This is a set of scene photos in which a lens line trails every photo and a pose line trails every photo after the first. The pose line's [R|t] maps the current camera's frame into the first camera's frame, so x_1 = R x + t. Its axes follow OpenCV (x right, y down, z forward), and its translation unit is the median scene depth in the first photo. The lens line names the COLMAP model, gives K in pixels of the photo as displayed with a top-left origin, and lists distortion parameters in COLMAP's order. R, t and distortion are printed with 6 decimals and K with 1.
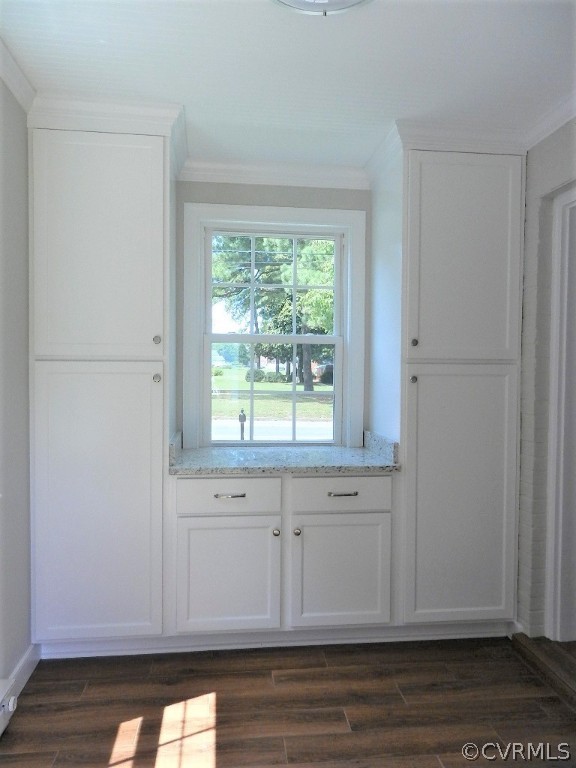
lens RADIAL K [[571.2, 0, 285.2], [0, 571.2, 387.1], [0, 0, 1]] dist [0.007159, -0.010423]
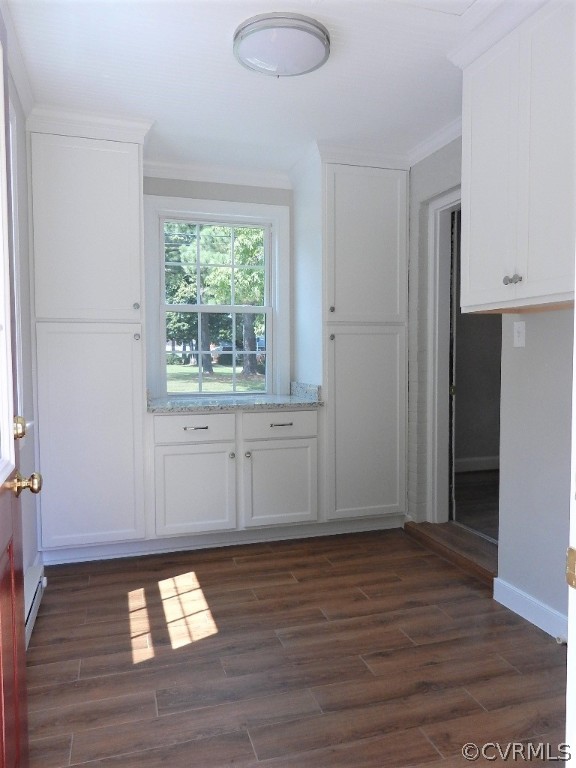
lens RADIAL K [[571.2, 0, 289.1], [0, 571.2, 381.9], [0, 0, 1]] dist [0.007159, -0.010423]
pose [[0.981885, -0.021228, 0.188286, -0.127290], [0.017209, 0.999588, 0.022954, 0.059334], [-0.188695, -0.019297, 0.981846, -0.291864]]
